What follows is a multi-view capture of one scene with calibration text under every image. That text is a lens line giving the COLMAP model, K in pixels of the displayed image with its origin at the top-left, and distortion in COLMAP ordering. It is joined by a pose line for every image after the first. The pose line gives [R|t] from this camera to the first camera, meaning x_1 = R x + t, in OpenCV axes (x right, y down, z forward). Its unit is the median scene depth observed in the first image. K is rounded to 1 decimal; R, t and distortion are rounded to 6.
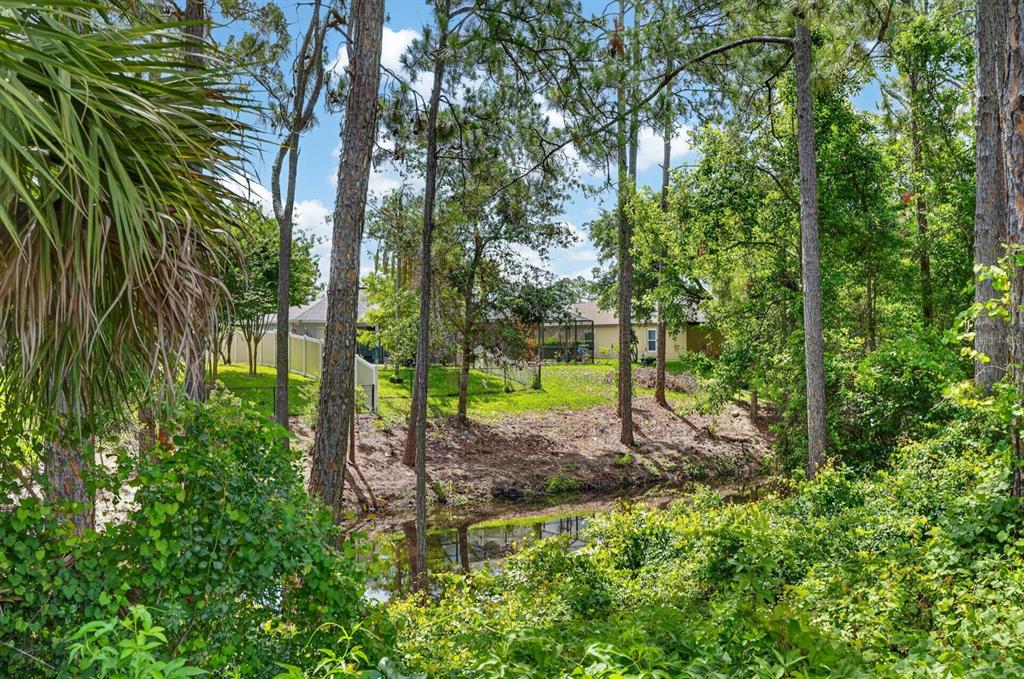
lens RADIAL K [[447.0, 0, 512.0], [0, 447.0, 337.2], [0, 0, 1]] dist [-0.001934, 0.000087]
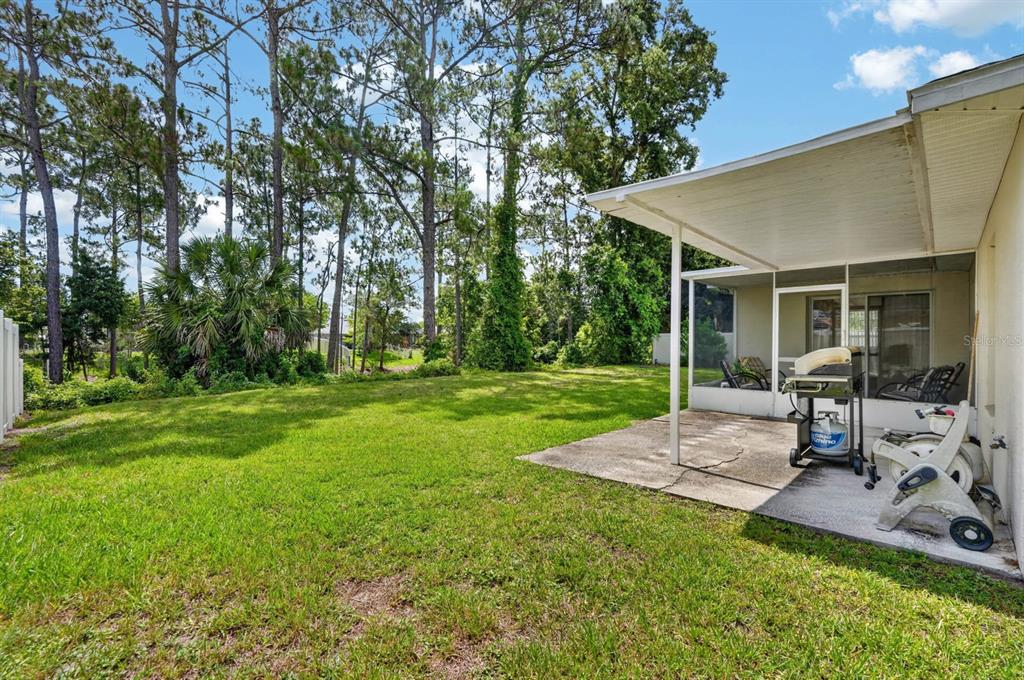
lens RADIAL K [[447.0, 0, 512.0], [0, 447.0, 337.7], [0, 0, 1]] dist [-0.001934, 0.000087]
pose [[0.996508, 0.002218, 0.083462, 0.466316], [-0.002031, 0.999995, -0.002334, -0.005870], [-0.083467, 0.002157, 0.996508, -1.856400]]
